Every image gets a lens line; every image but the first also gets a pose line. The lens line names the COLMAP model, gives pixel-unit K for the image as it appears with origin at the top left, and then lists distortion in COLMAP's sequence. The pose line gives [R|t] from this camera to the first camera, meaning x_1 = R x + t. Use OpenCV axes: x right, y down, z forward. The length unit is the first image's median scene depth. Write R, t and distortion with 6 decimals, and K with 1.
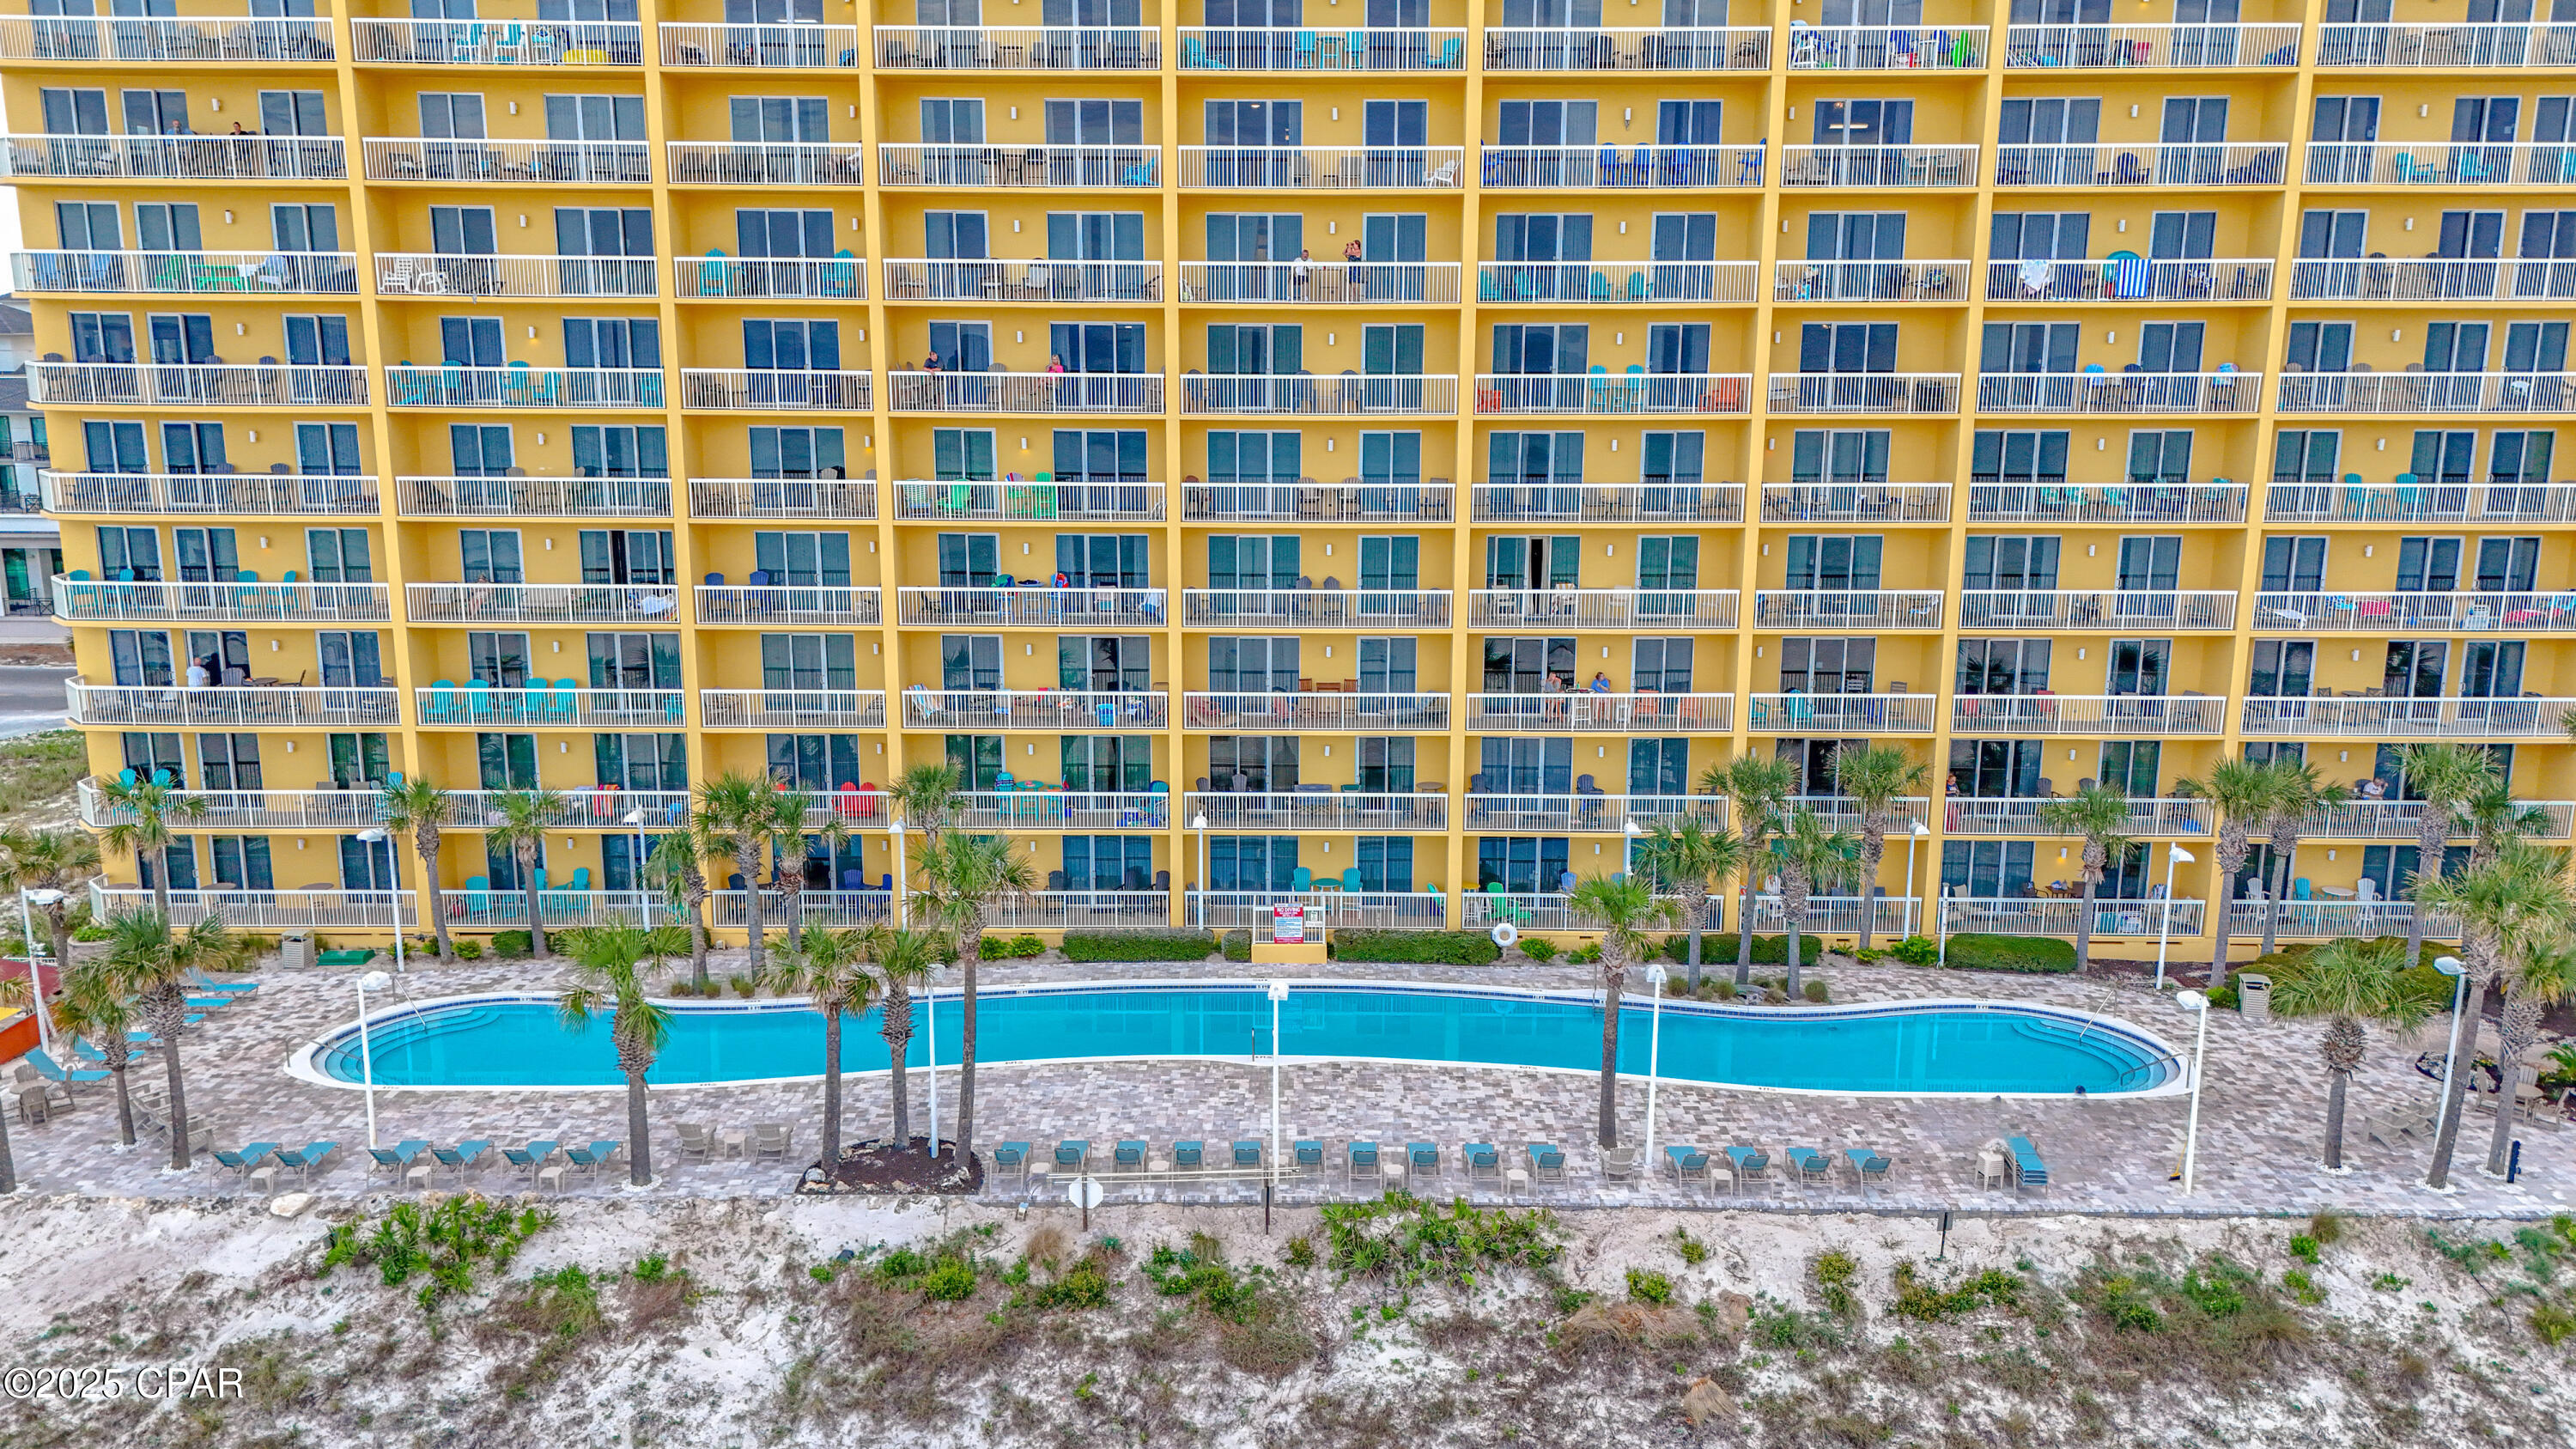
lens RADIAL K [[1897.1, 0, 1270.5], [0, 1897.1, 718.9], [0, 0, 1]] dist [0.074060, -0.060422]
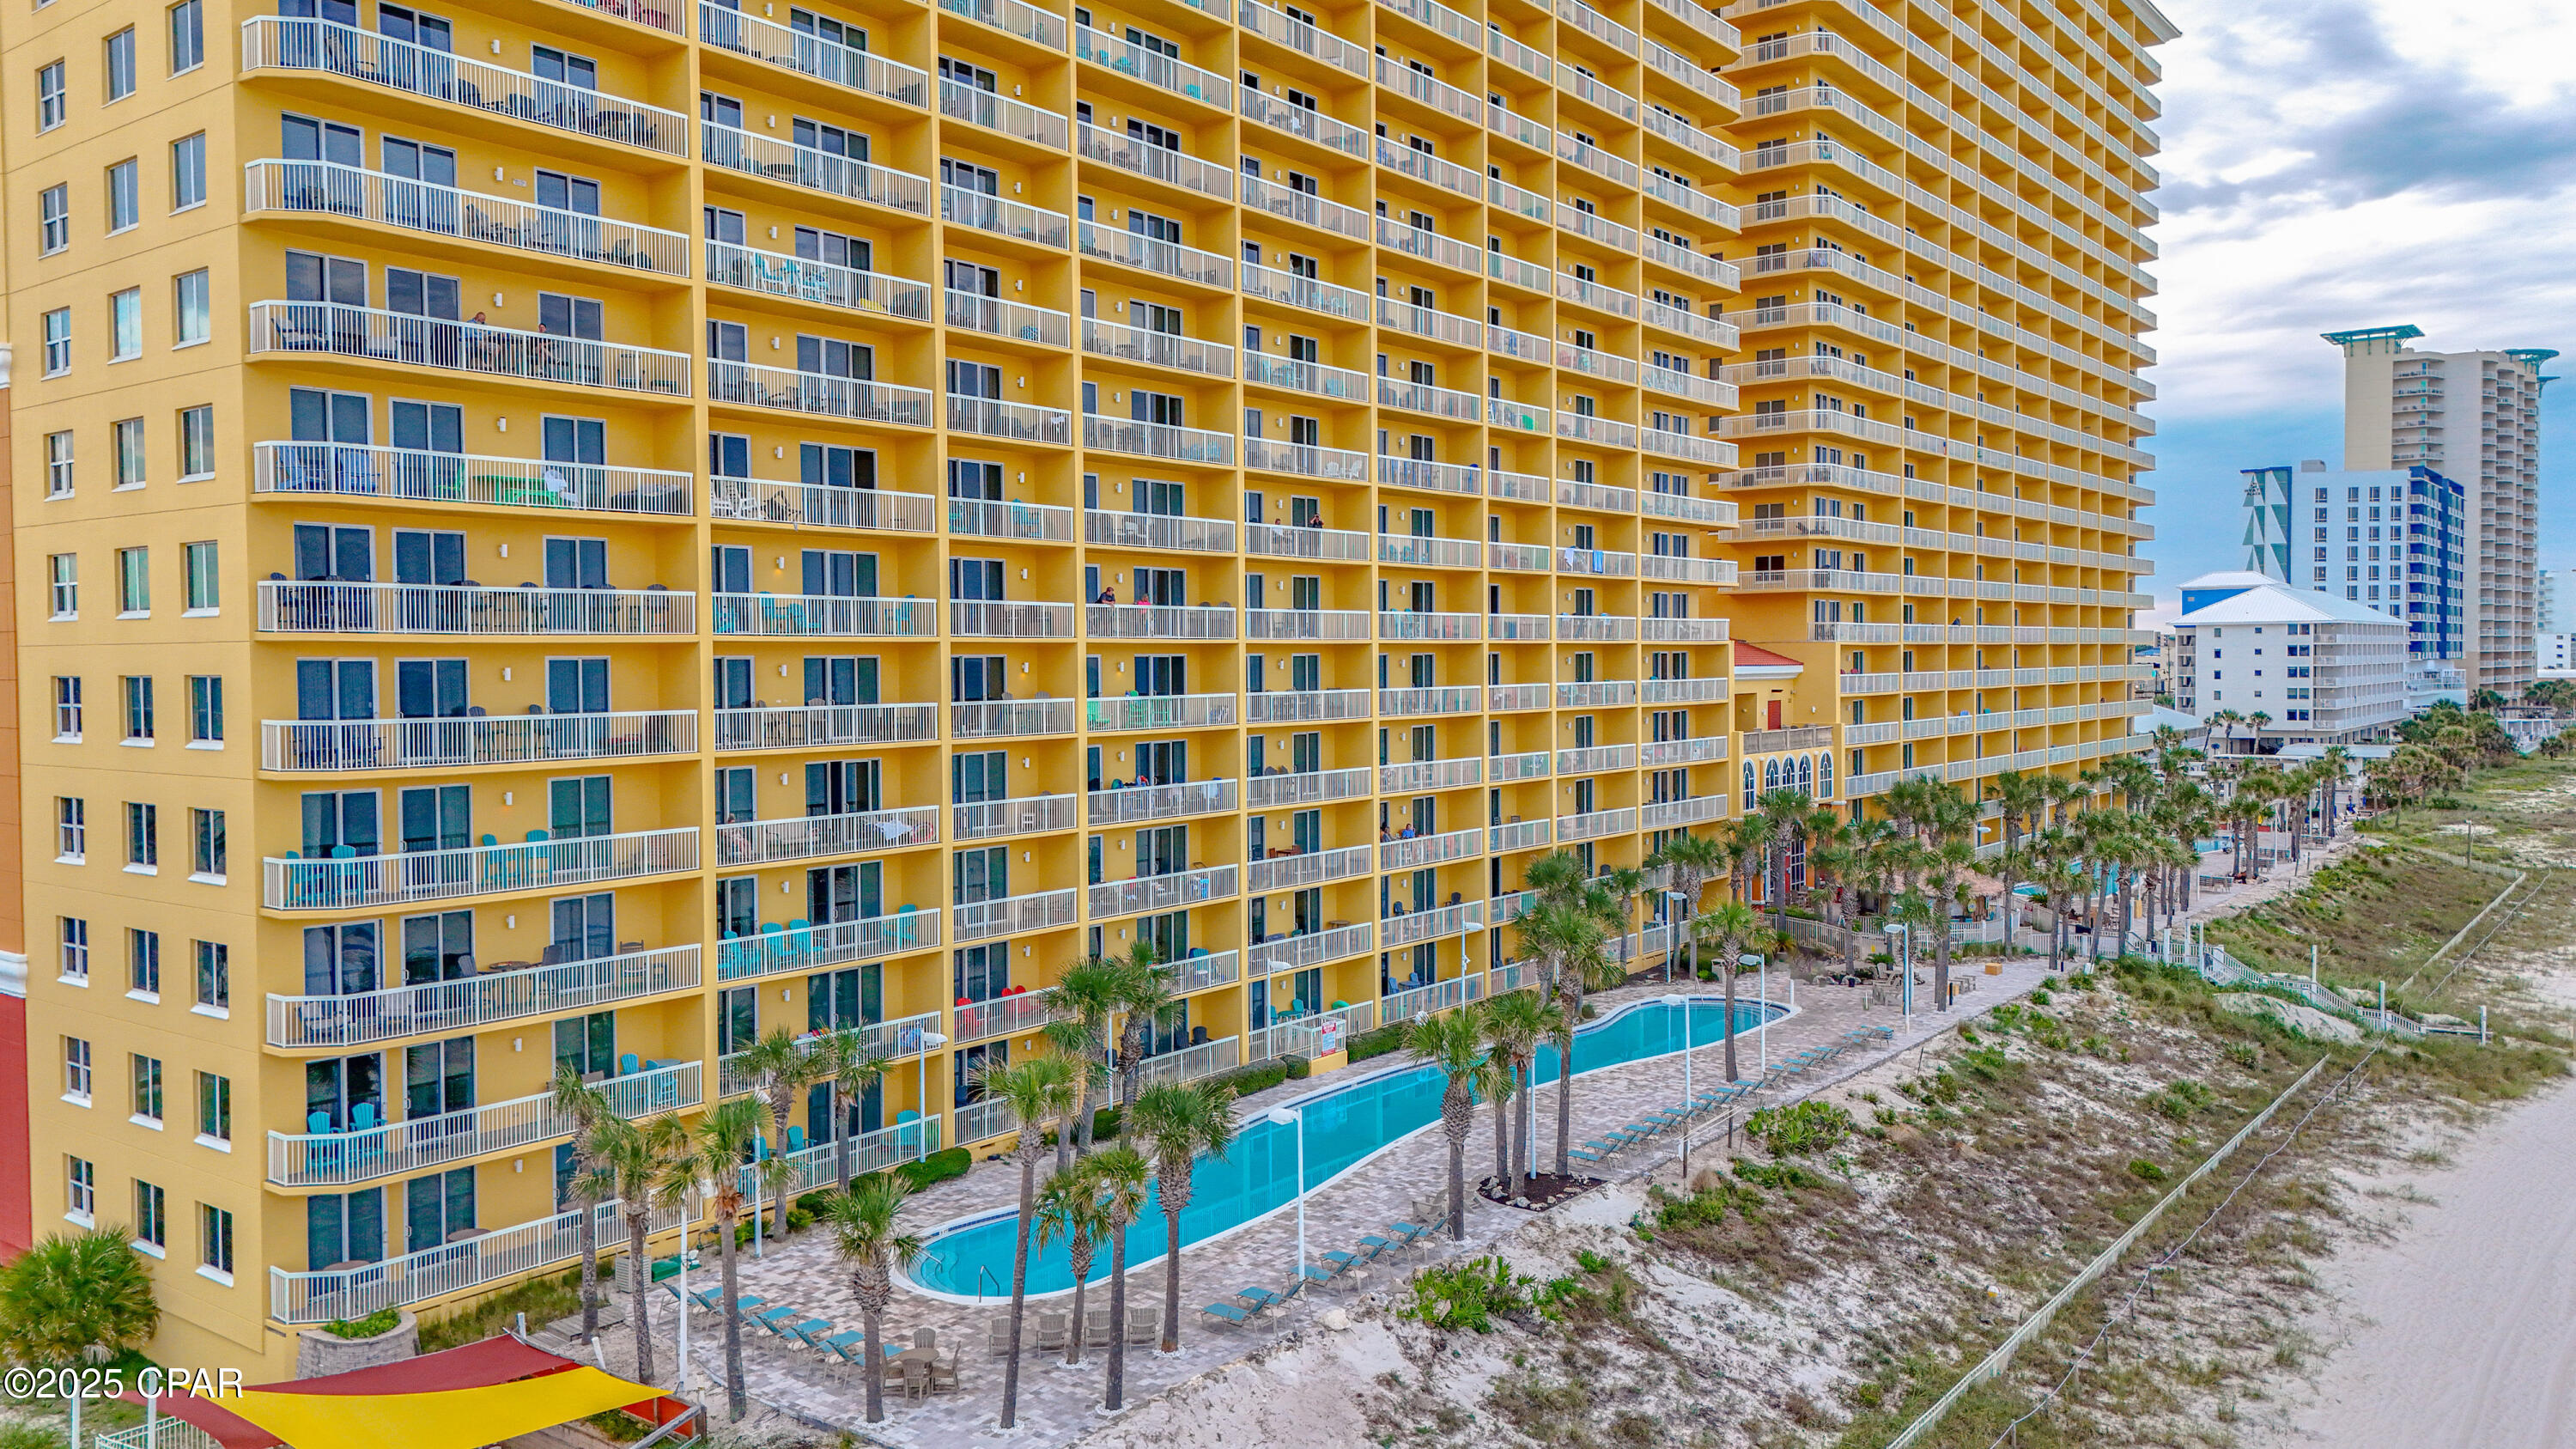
lens RADIAL K [[1897.1, 0, 1295.9], [0, 1897.1, 727.9], [0, 0, 1]] dist [0.074060, -0.060422]
pose [[0.598860, -0.036536, 0.800020, -1.025796], [0.170220, 0.981940, -0.082576, 0.006431], [-0.782554, 0.185631, 0.594264, 0.236202]]
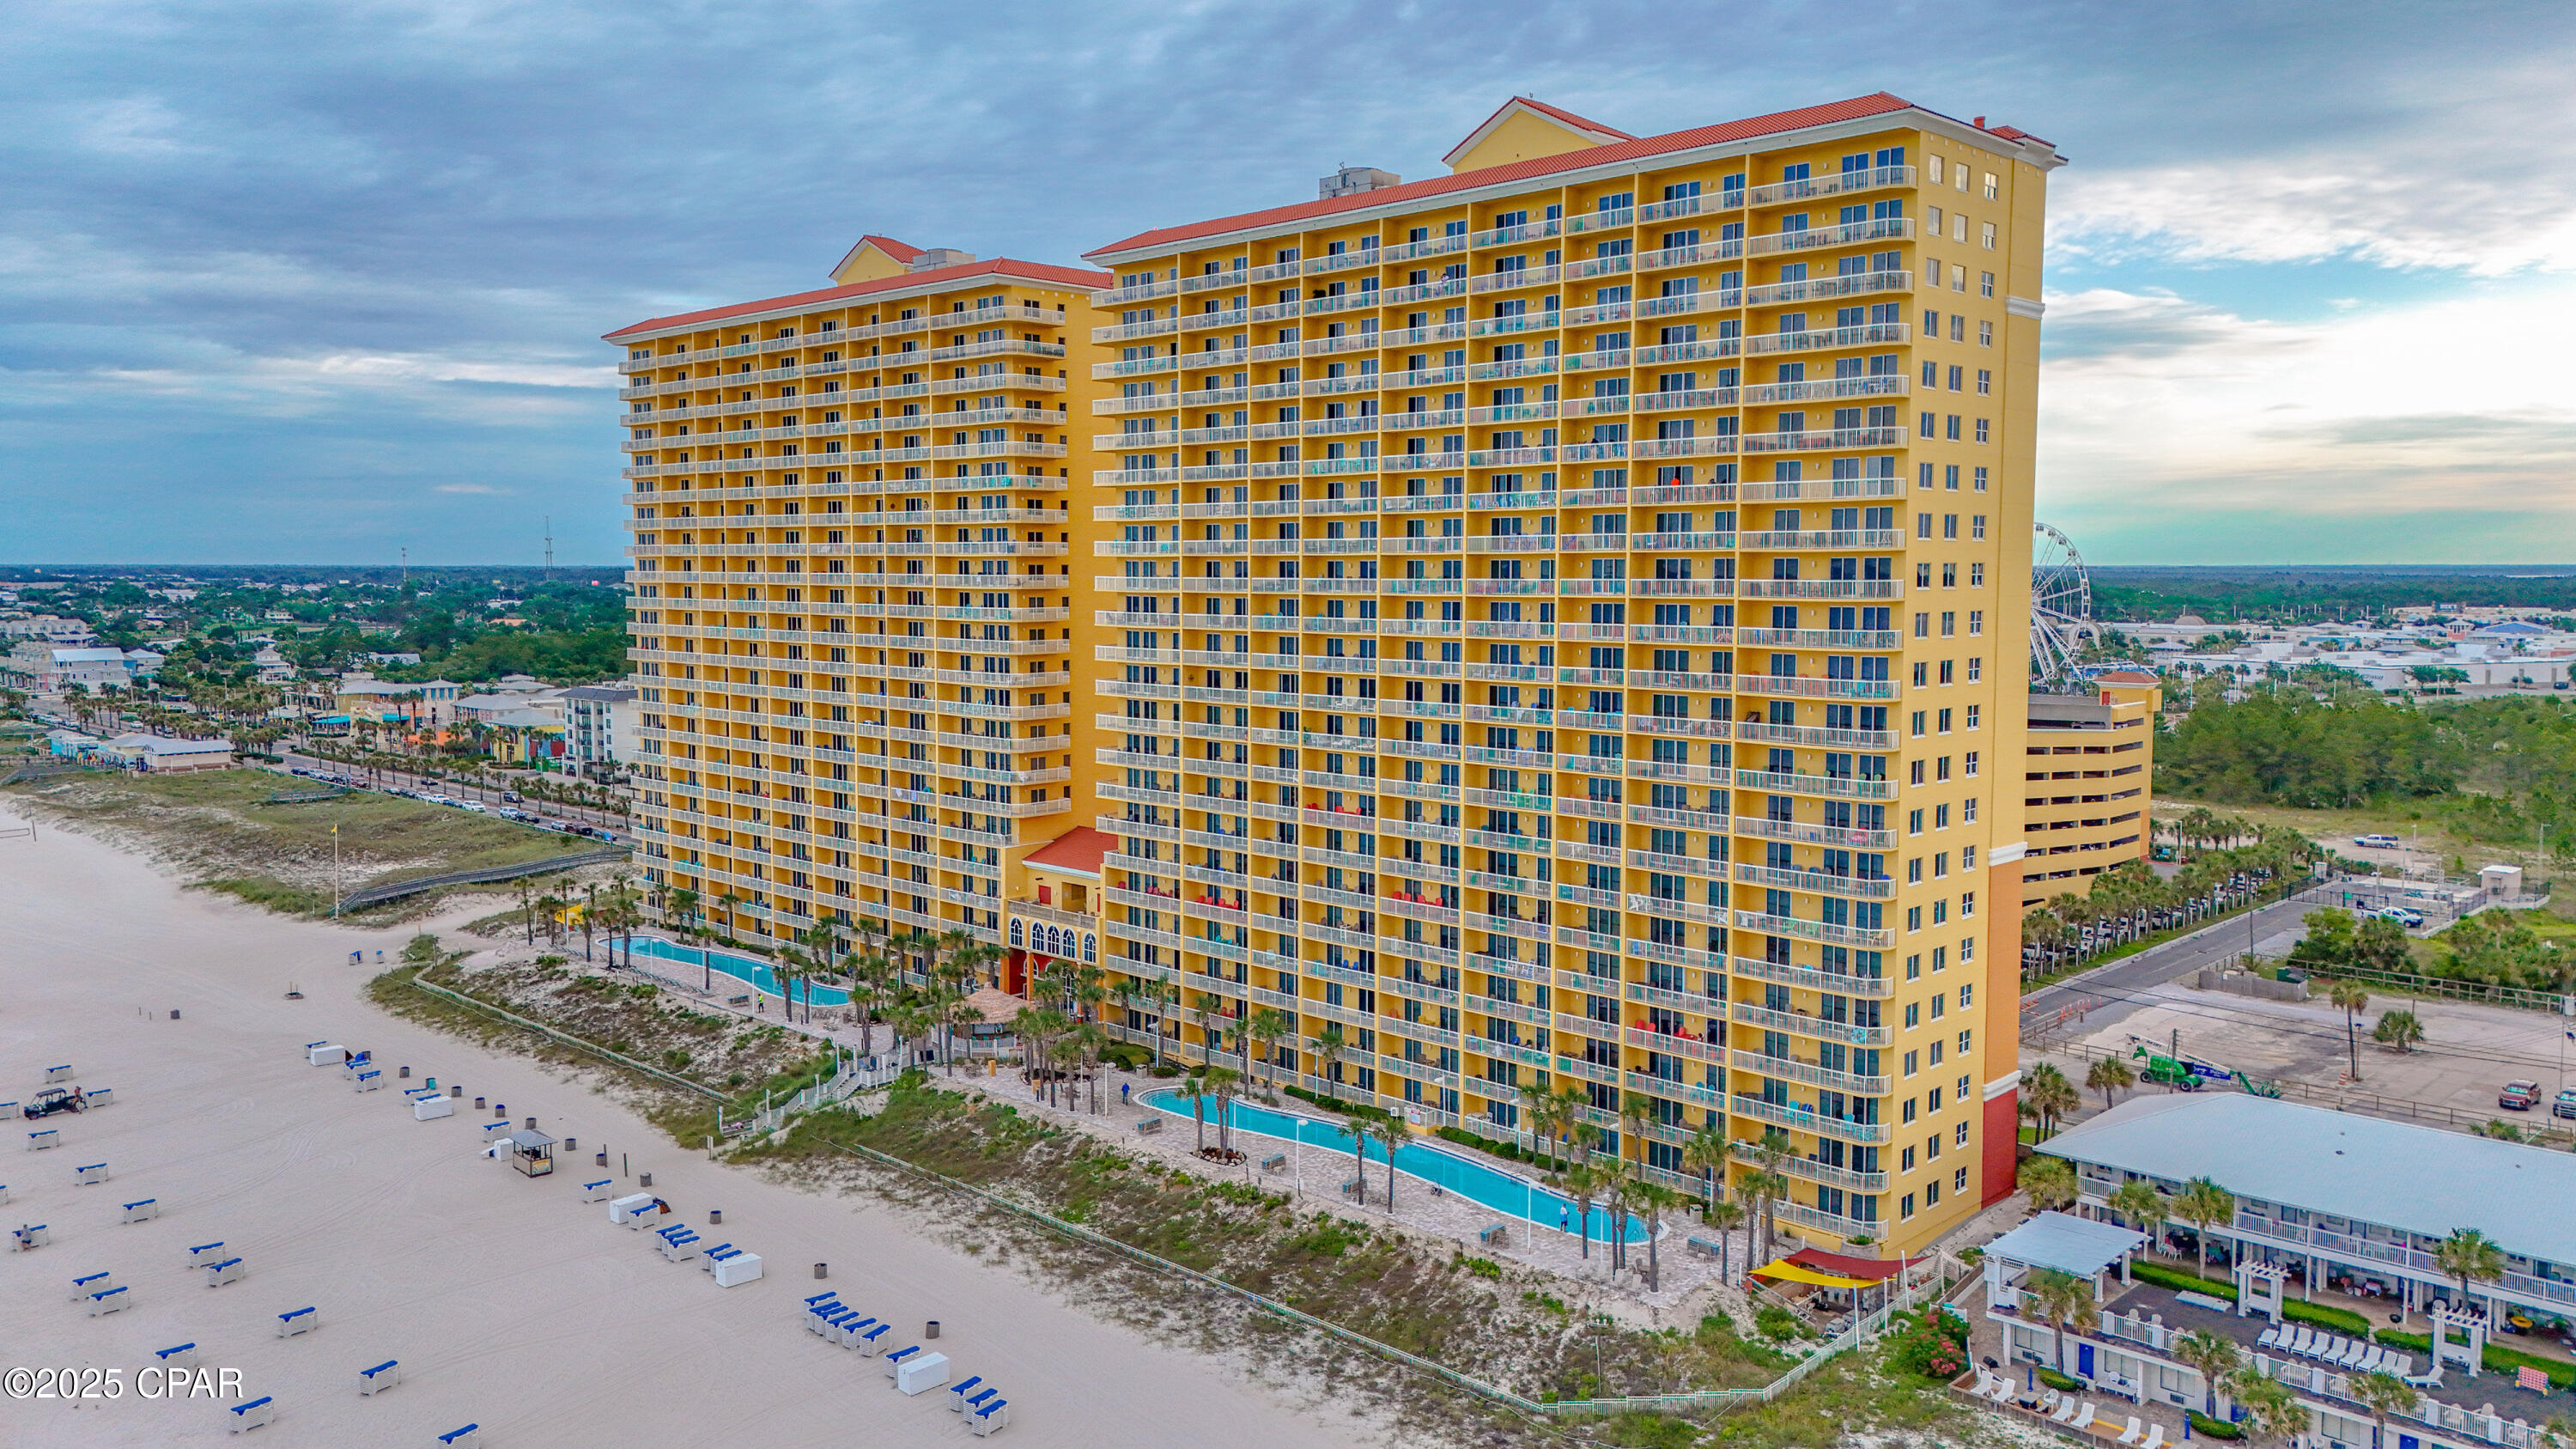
lens RADIAL K [[1897.1, 0, 1314.7], [0, 1897.1, 746.5], [0, 0, 1]] dist [0.074060, -0.060422]
pose [[0.724018, 0.064350, -0.686773, 3.322093], [-0.138982, 0.988829, -0.053866, -0.227025], [0.675635, 0.134449, 0.724873, -1.058590]]
